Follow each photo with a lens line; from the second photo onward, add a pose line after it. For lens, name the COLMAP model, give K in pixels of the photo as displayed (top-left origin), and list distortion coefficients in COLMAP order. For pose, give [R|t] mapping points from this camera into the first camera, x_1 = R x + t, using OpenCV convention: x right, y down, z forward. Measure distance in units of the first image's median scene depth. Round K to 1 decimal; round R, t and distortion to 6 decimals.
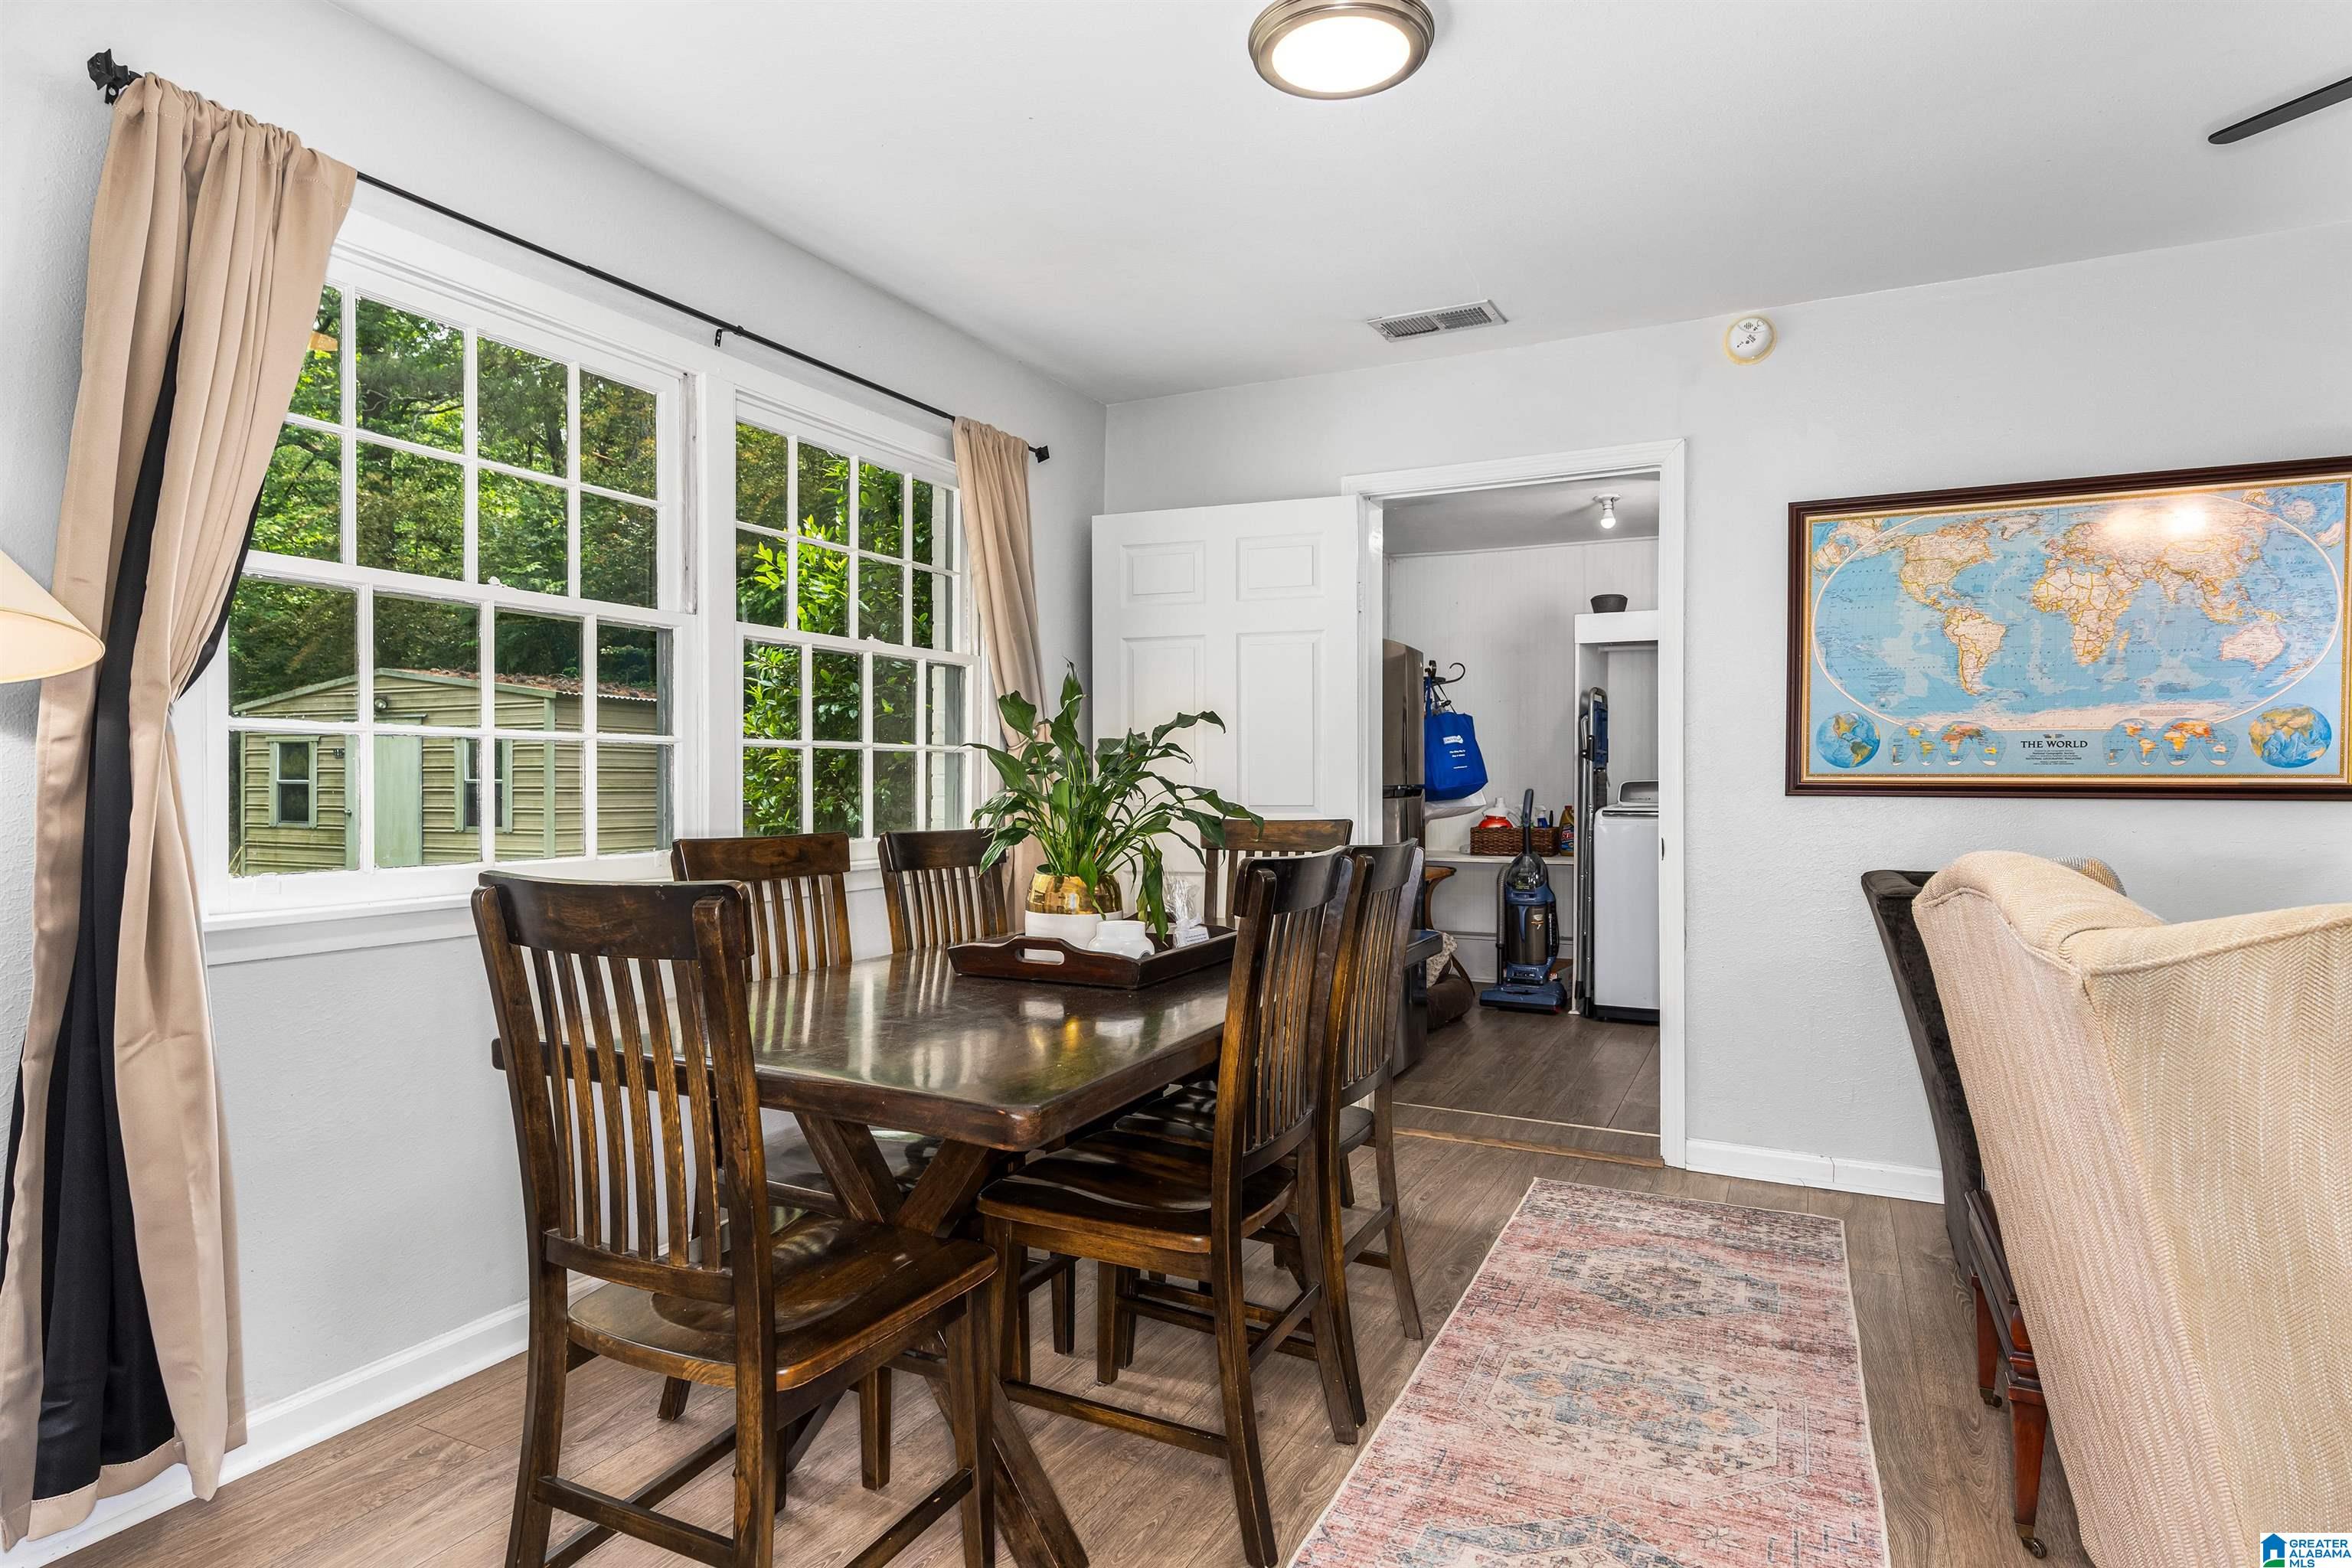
lens RADIAL K [[1295.1, 0, 1170.1], [0, 1295.1, 797.5], [0, 0, 1]] dist [-0.001039, 0.002325]
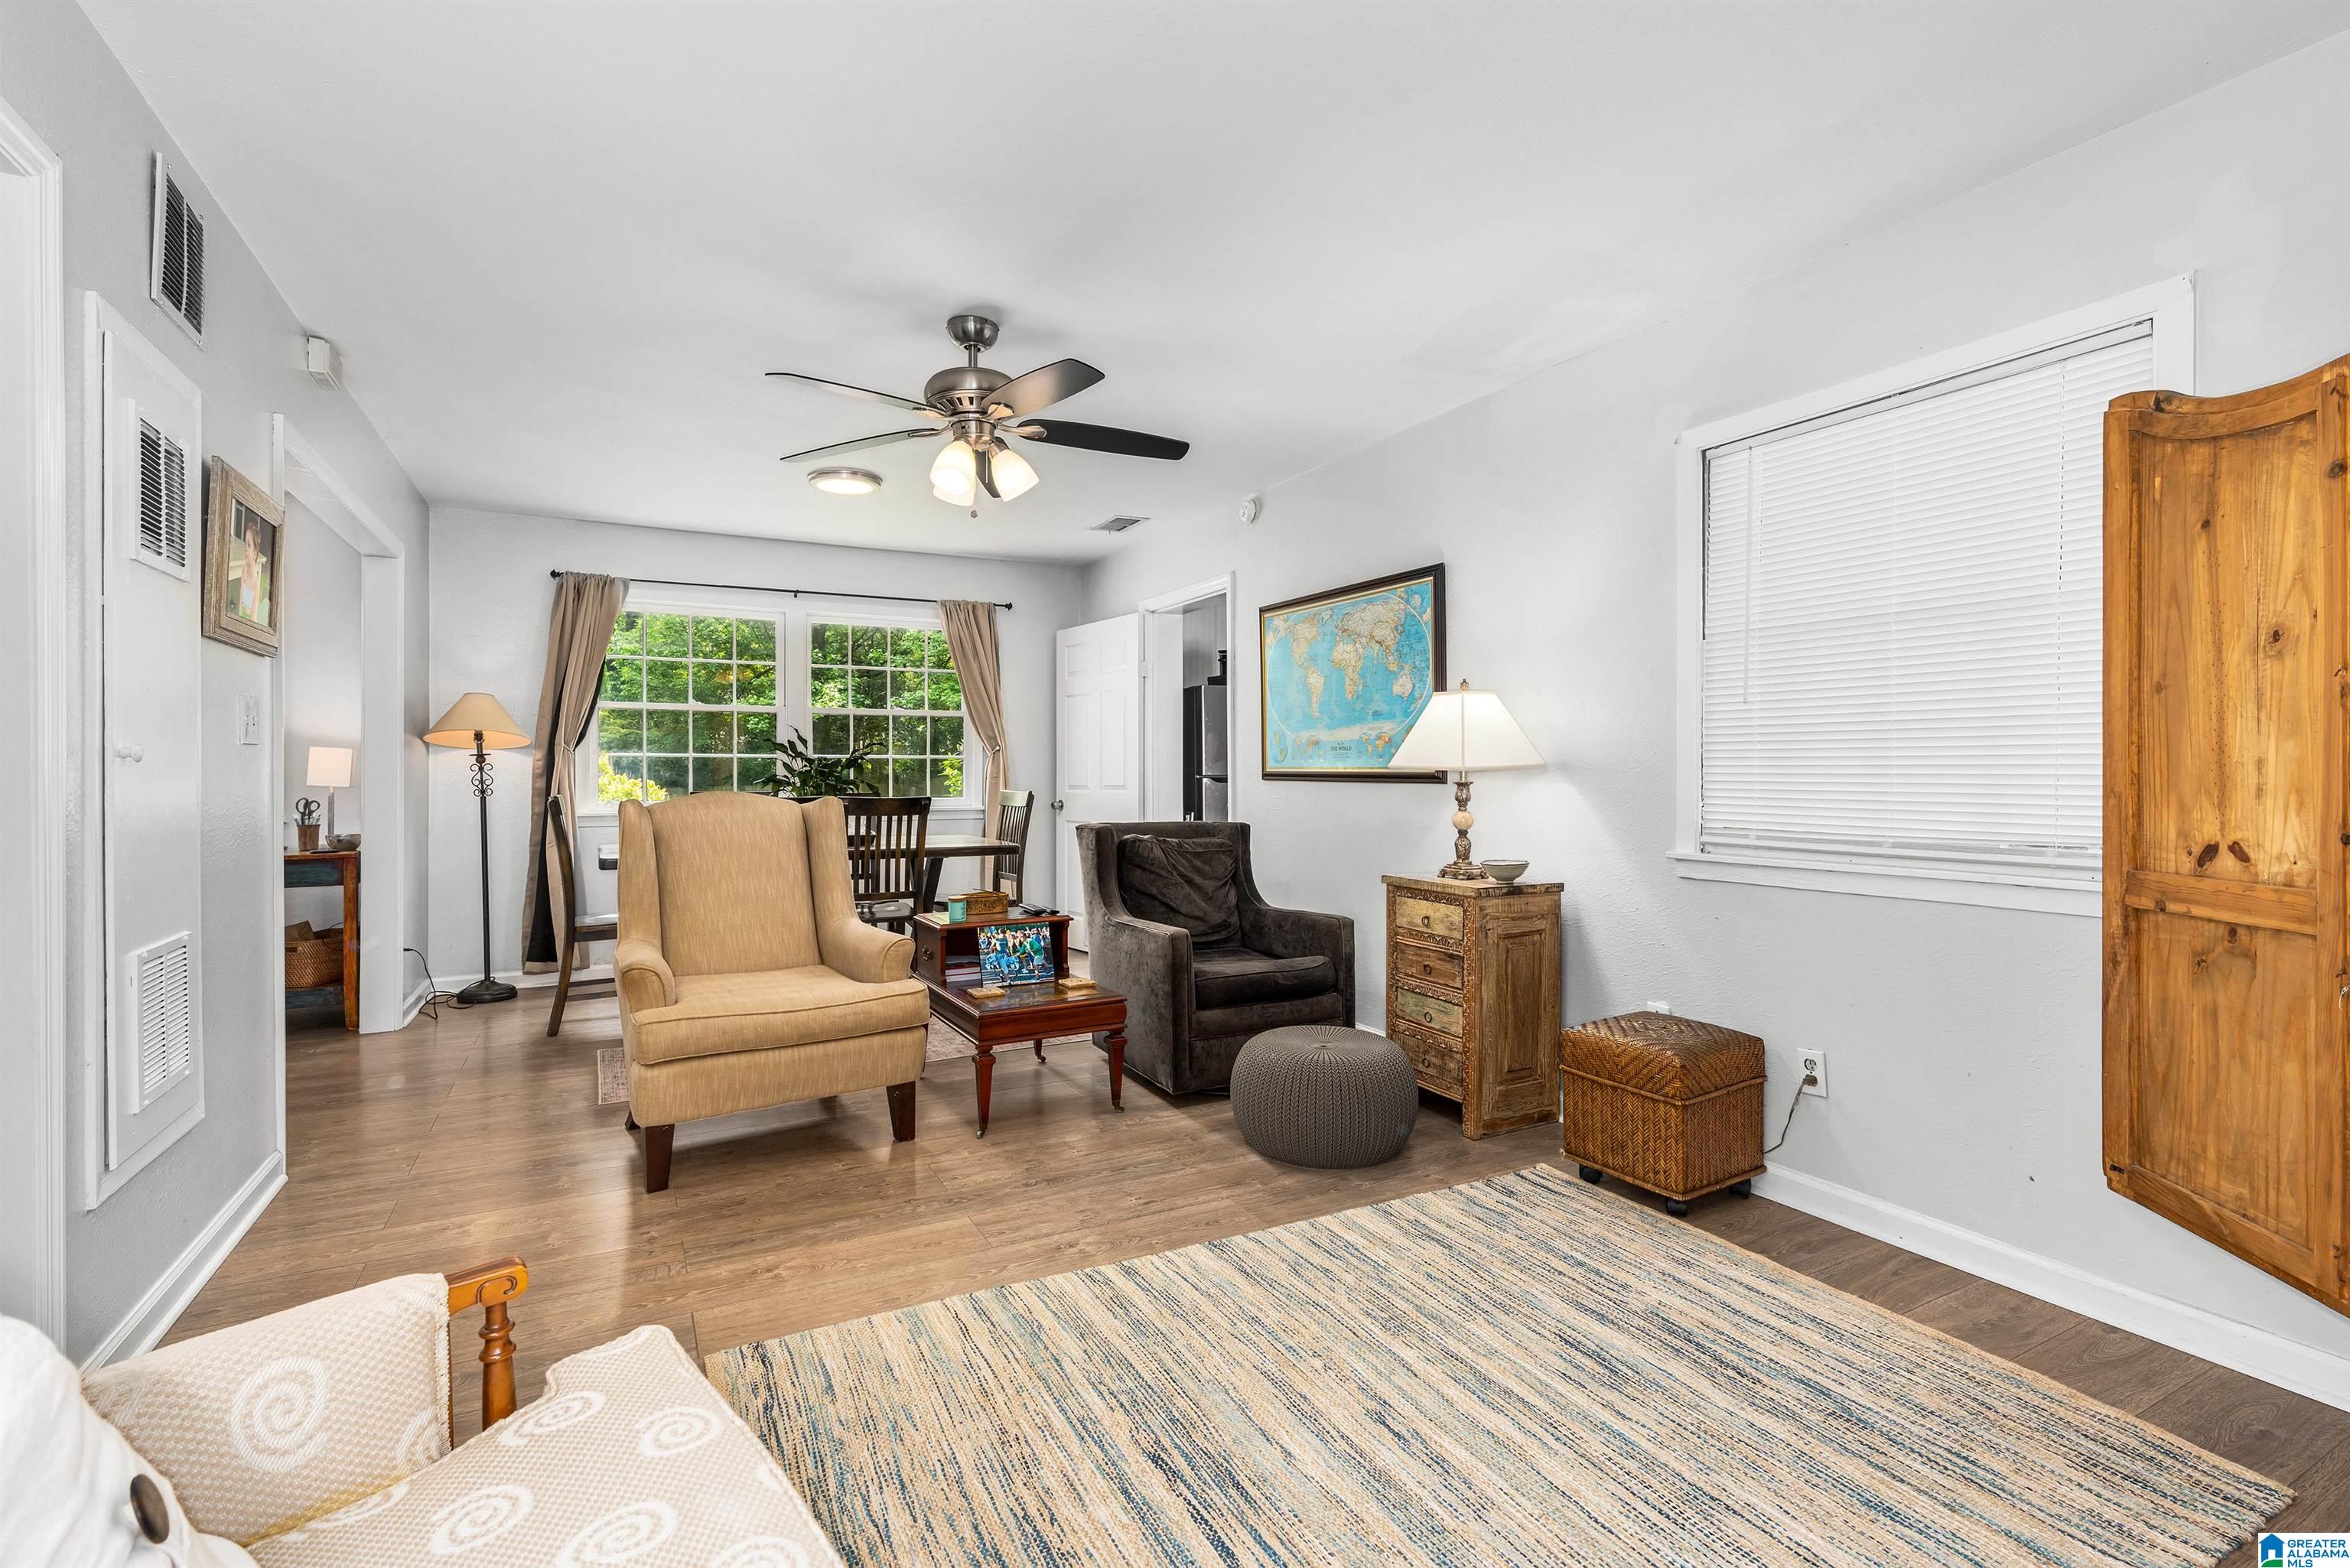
lens RADIAL K [[1075.5, 0, 1153.8], [0, 1075.5, 780.0], [0, 0, 1]] dist [-0.010410, 0.001662]
pose [[0.810732, 0.001847, -0.585415, 1.326056], [-0.006070, 0.999968, -0.005251, 0.006966], [0.585386, 0.007810, 0.810717, -0.244923]]
